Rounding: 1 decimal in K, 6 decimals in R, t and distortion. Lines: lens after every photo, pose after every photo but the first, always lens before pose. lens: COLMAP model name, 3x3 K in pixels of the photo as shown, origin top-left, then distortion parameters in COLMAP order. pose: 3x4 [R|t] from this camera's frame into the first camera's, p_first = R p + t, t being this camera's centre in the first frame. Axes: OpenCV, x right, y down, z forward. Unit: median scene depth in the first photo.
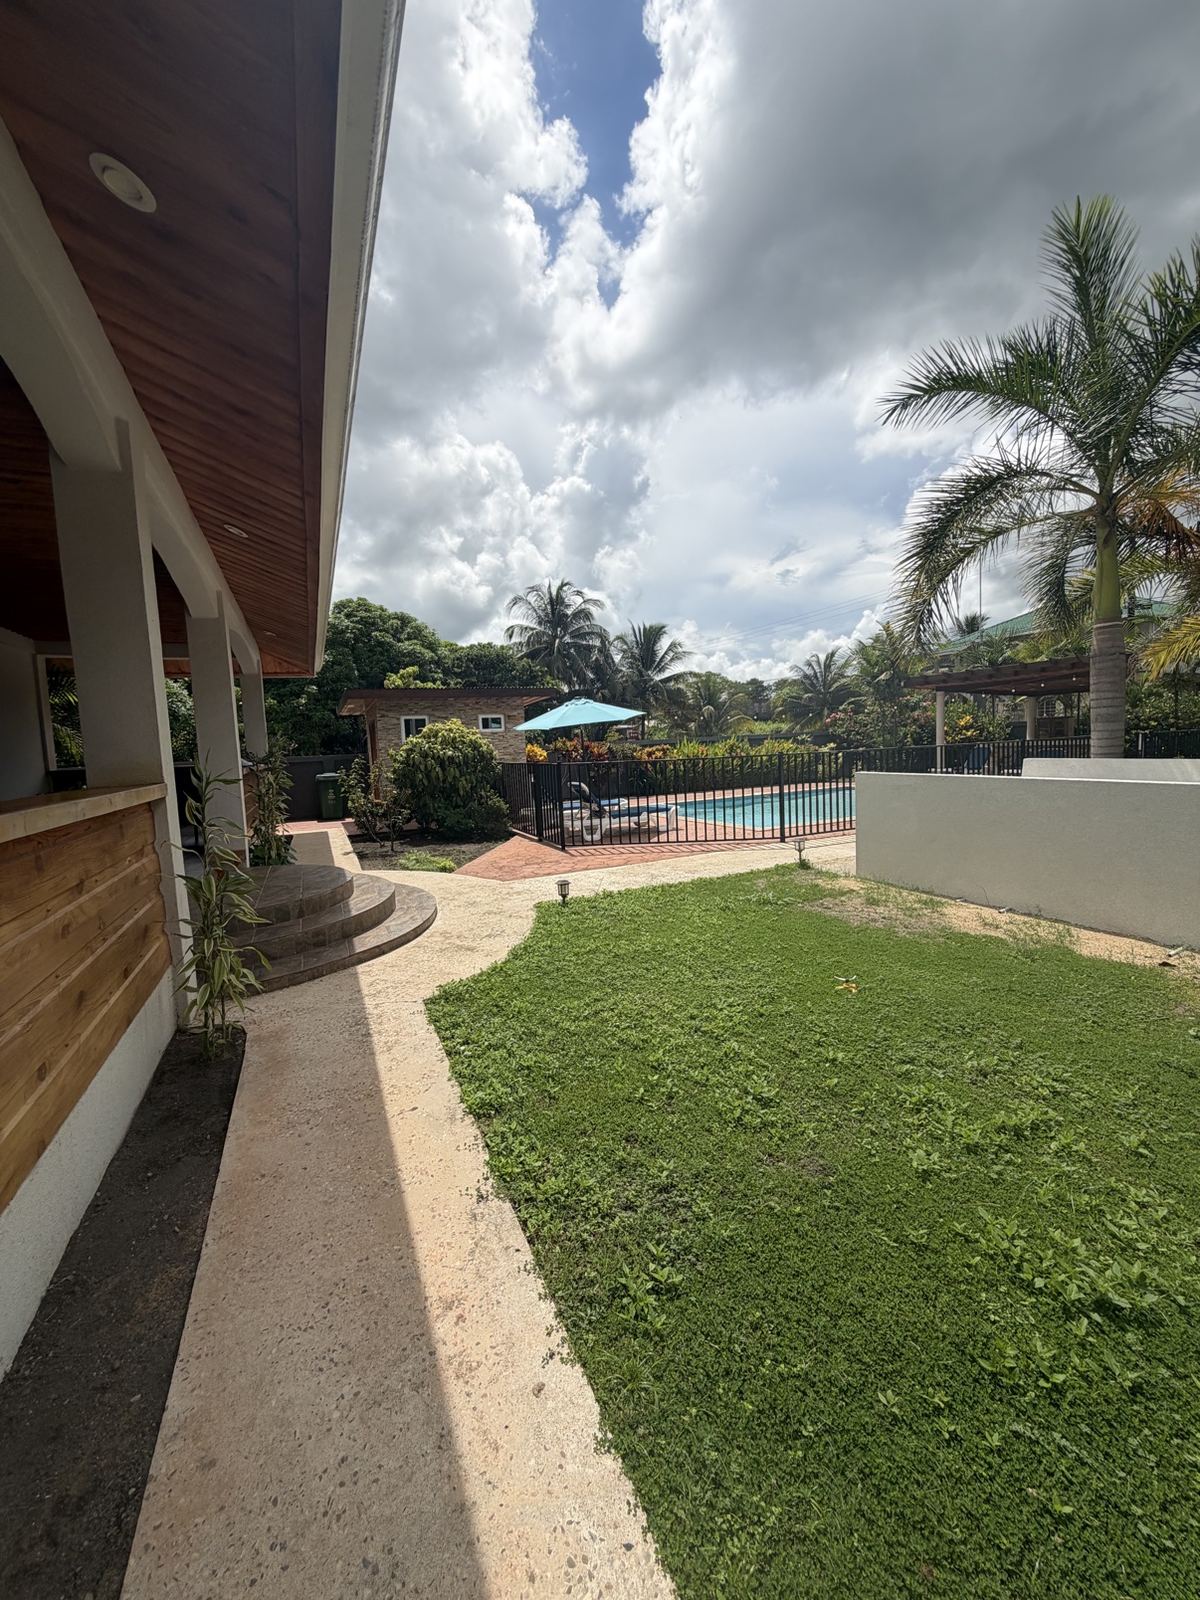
lens RADIAL K [[632.4, 0, 602.1], [0, 632.4, 796.4], [0, 0, 1]] dist [-0.000248, 0.000055]
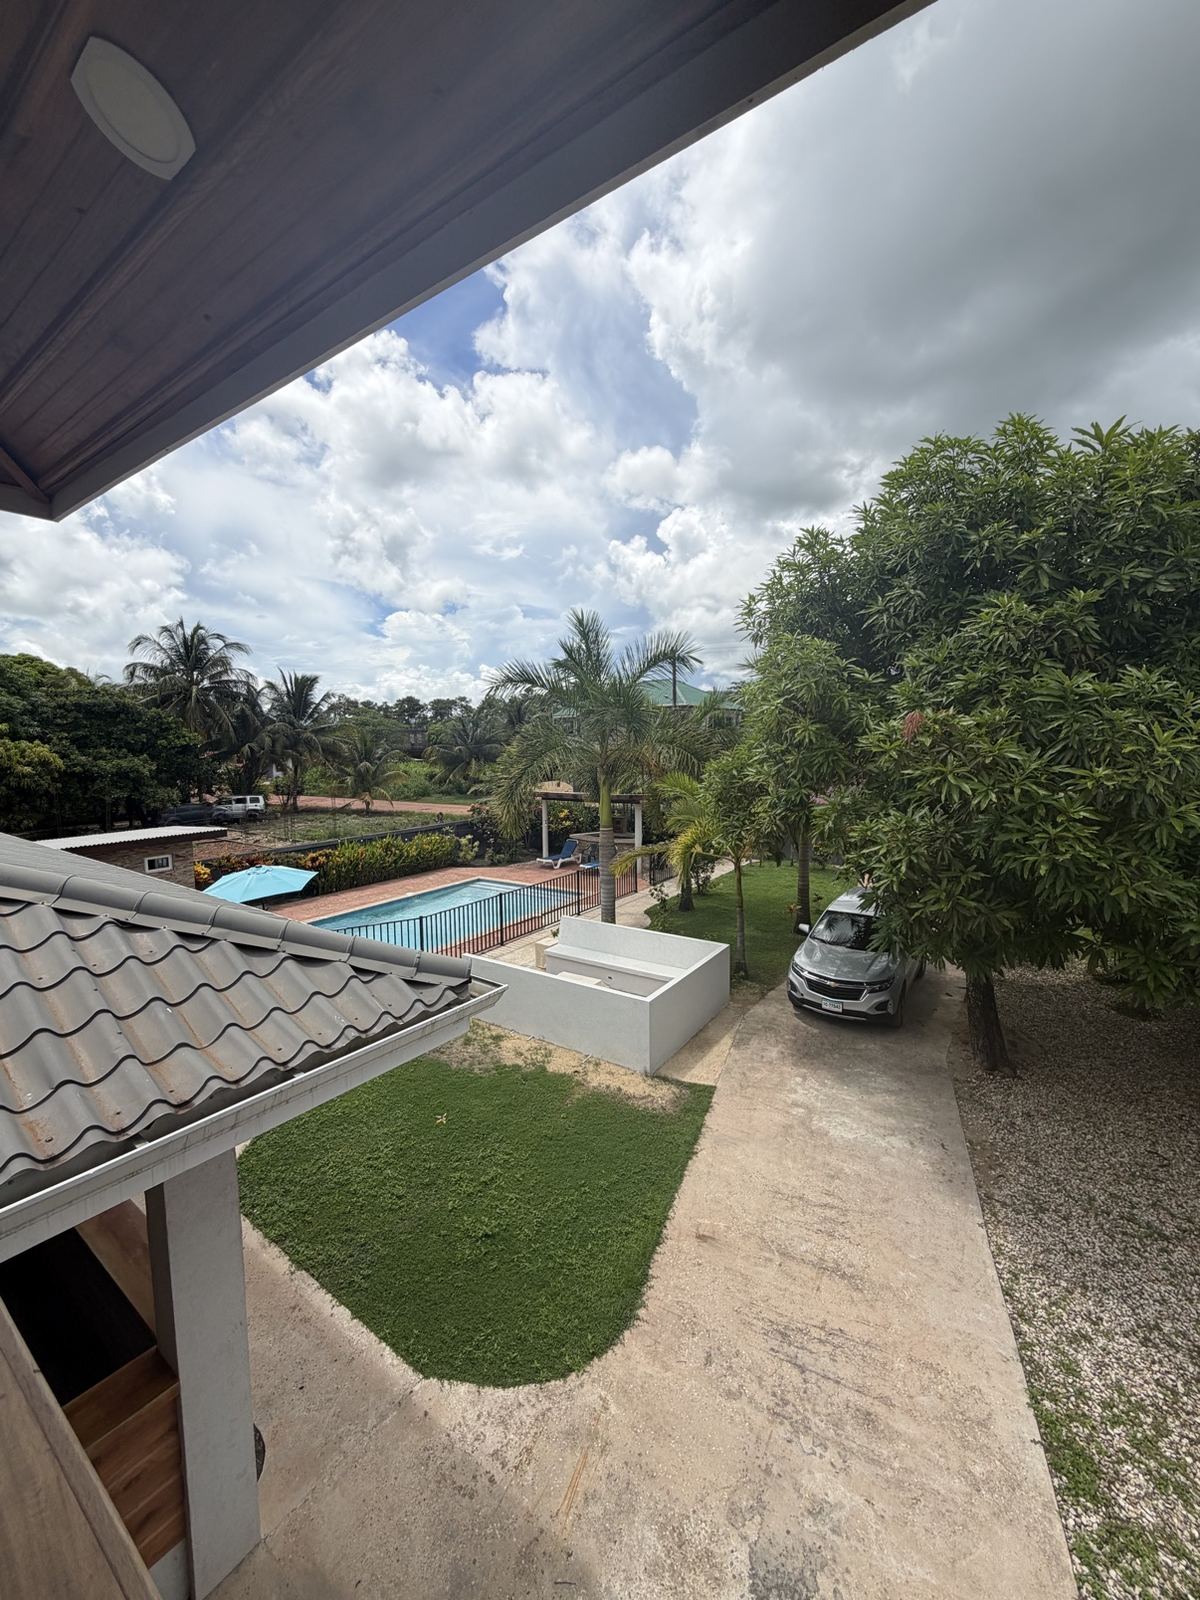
lens RADIAL K [[632.4, 0, 602.1], [0, 632.4, 801.9], [0, 0, 1]] dist [-0.000248, 0.000055]
pose [[0.864174, -0.011855, 0.503054, -0.043279], [0.008989, 0.999927, 0.008122, -0.158648], [-0.503114, -0.002497, 0.864217, -0.228251]]
